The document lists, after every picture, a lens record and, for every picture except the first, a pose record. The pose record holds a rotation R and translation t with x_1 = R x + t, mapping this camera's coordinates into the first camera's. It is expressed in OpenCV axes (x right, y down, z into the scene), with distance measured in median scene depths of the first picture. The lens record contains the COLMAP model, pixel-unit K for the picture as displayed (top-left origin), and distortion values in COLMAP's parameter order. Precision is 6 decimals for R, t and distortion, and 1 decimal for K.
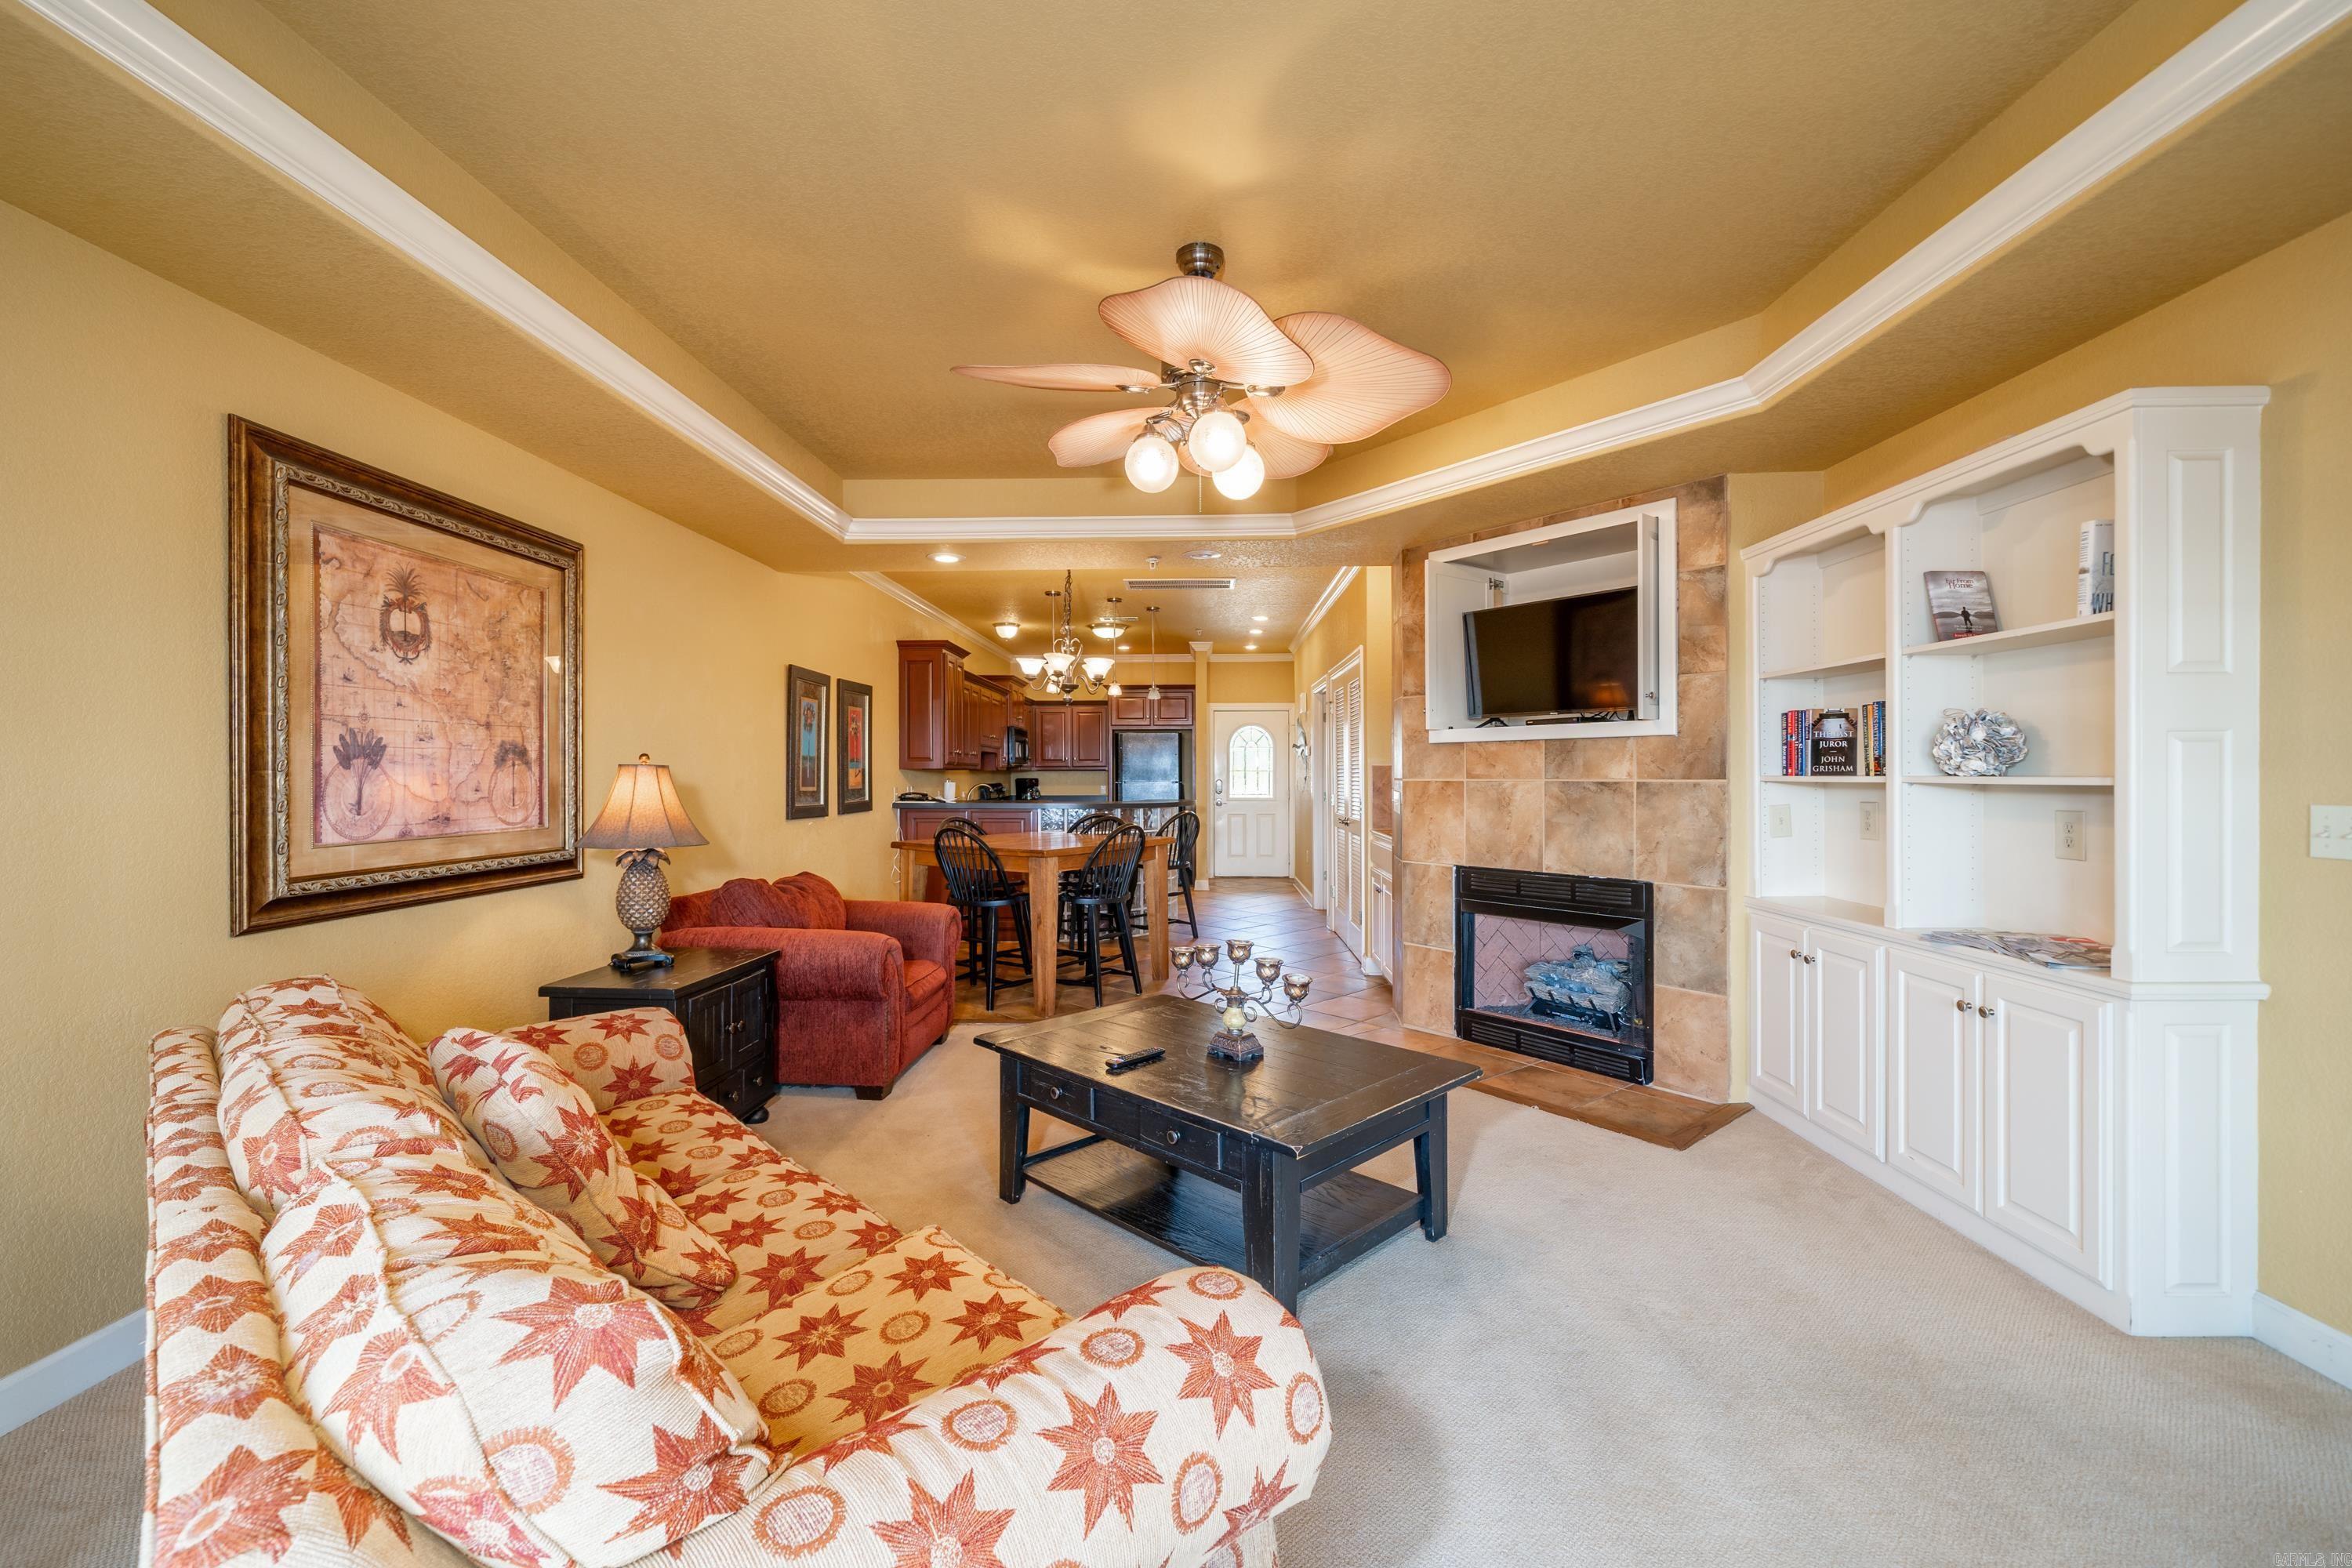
lens RADIAL K [[973.5, 0, 1183.5], [0, 973.5, 780.6], [0, 0, 1]] dist [-0.000515, -0.000114]
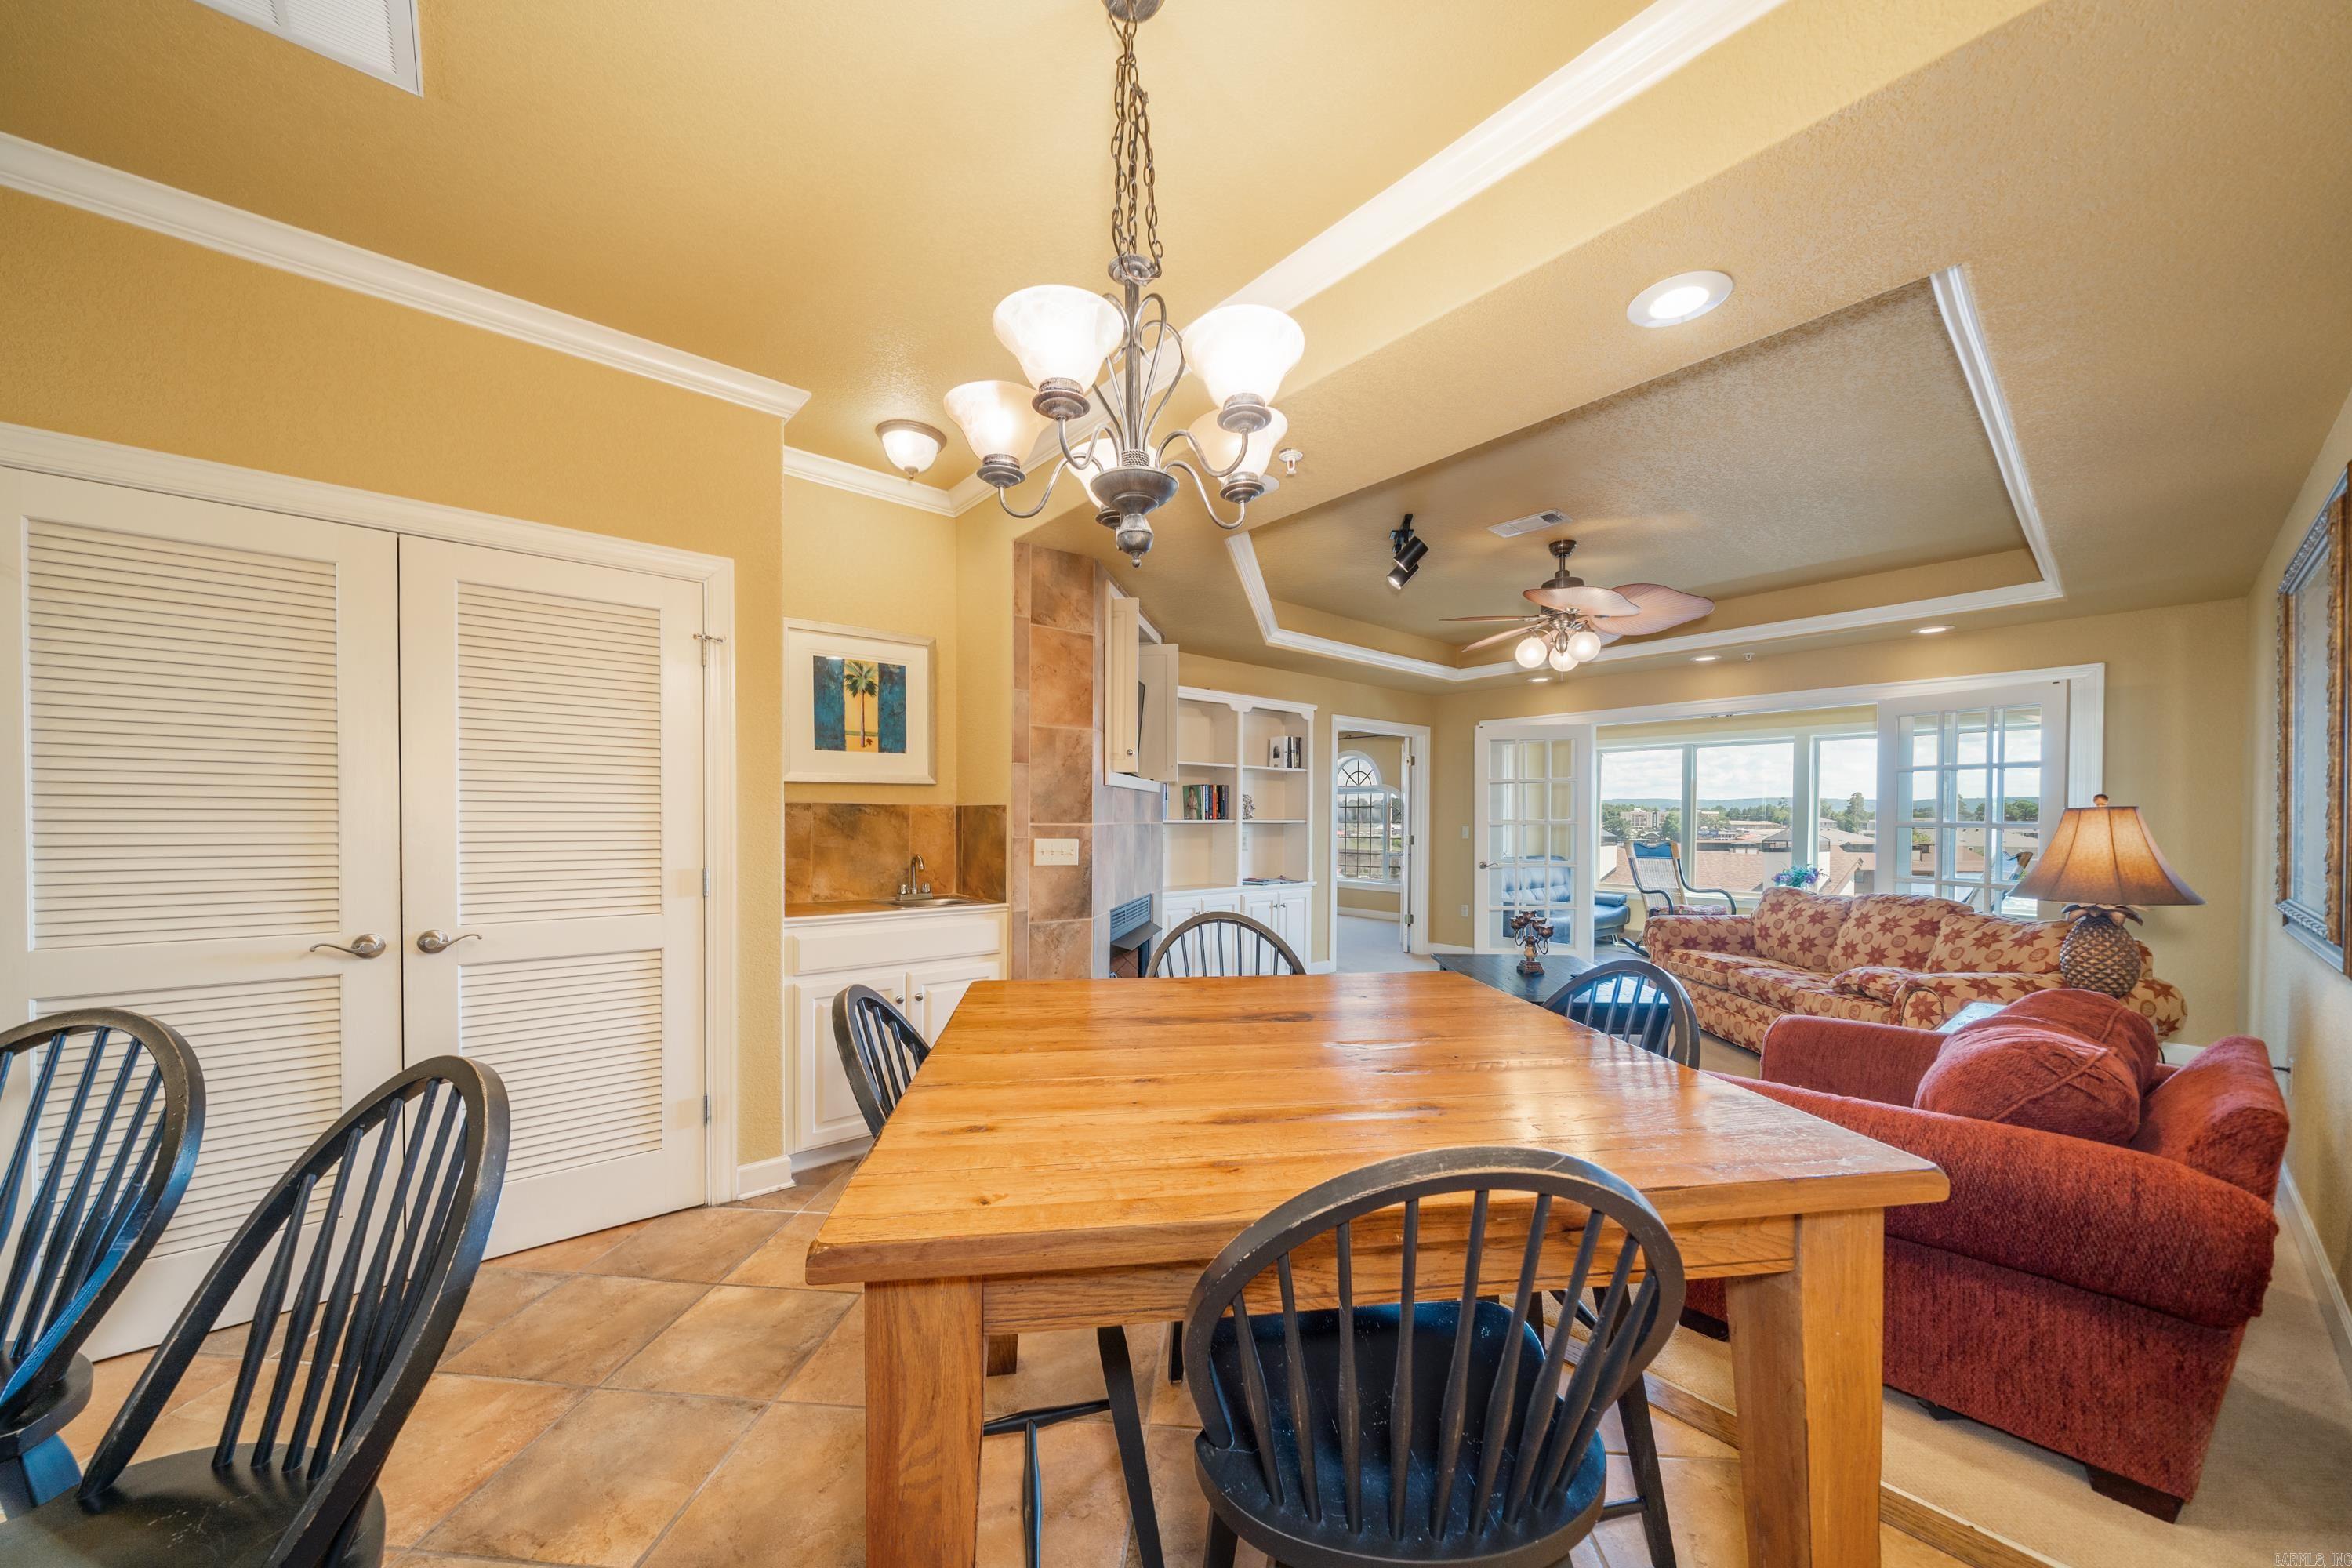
lens RADIAL K [[813.6, 0, 1180.5], [0, 813.6, 795.5], [0, 0, 1]] dist [-0.001681, -0.000044]
pose [[-0.660359, 0.022435, 0.750614, -0.459708], [0.002719, 0.999619, -0.027485, -0.007405], [-0.750945, -0.016109, -0.660169, 1.768077]]
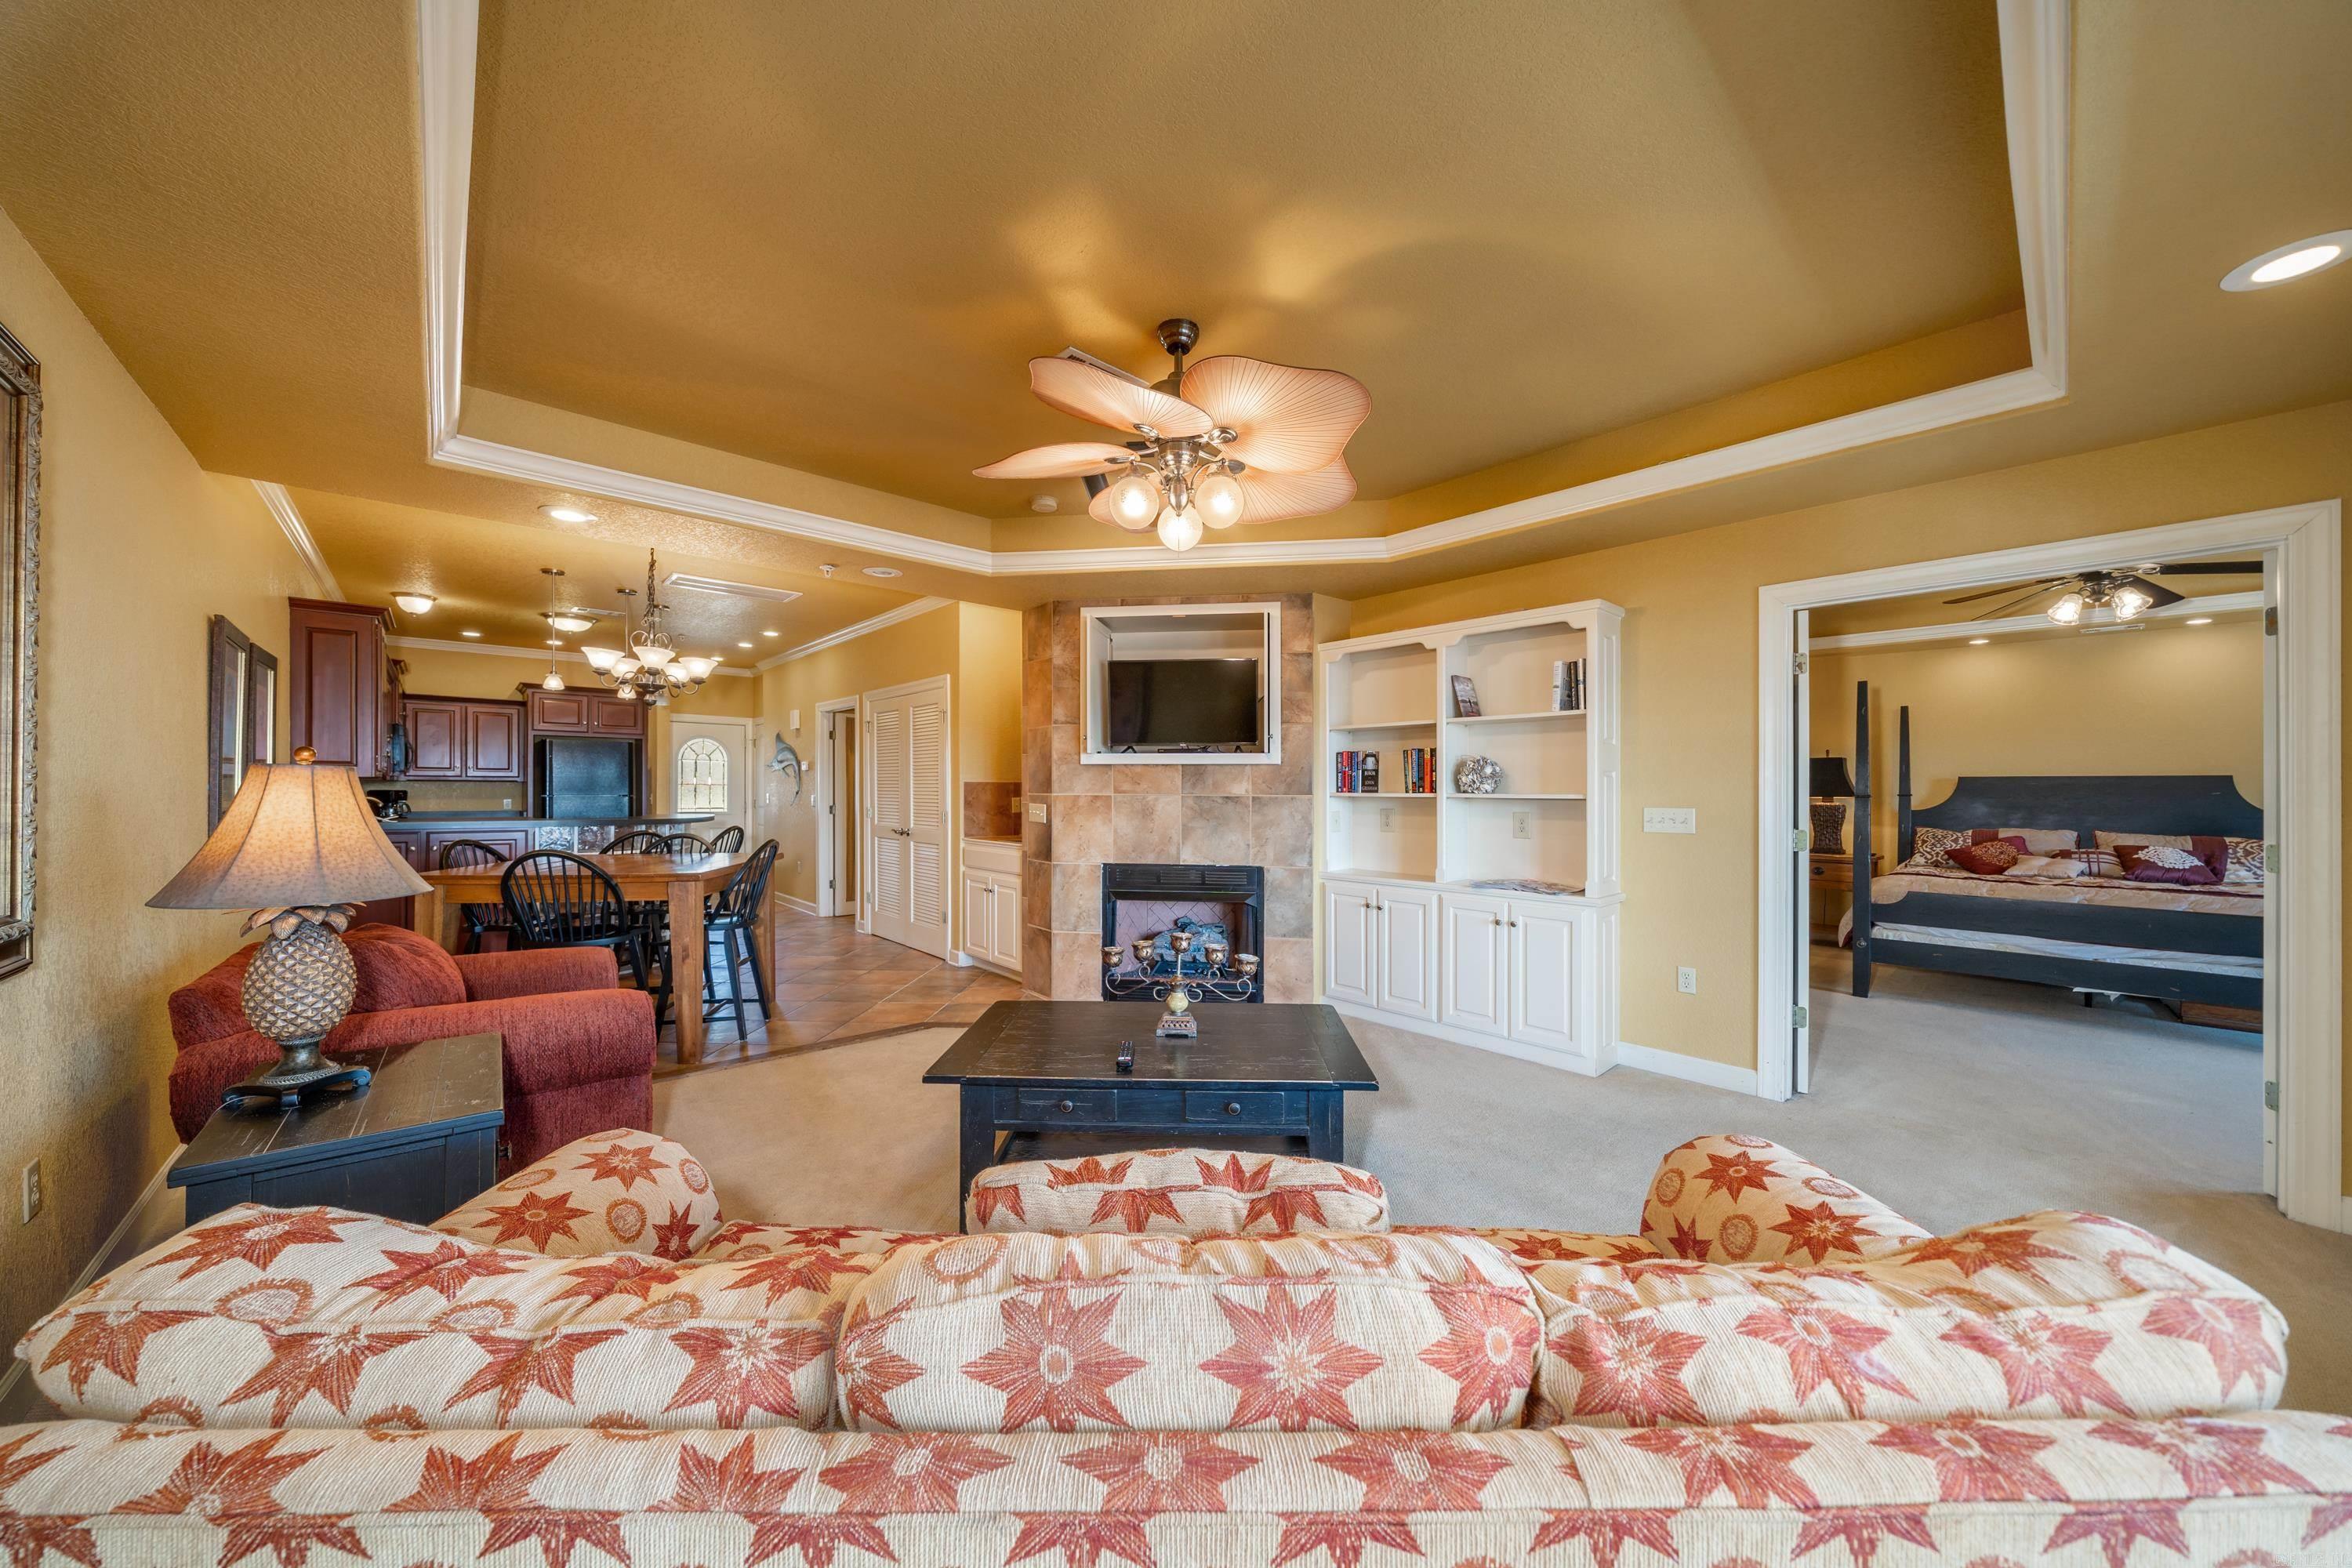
lens RADIAL K [[813.6, 0, 1180.5], [0, 813.6, 795.5], [0, 0, 1]] dist [-0.001681, -0.000044]
pose [[0.724320, 0.001328, 0.689463, -0.431230], [-0.002515, 0.999997, 0.000716, -0.000809], [-0.689460, -0.002252, 0.724320, 0.213478]]
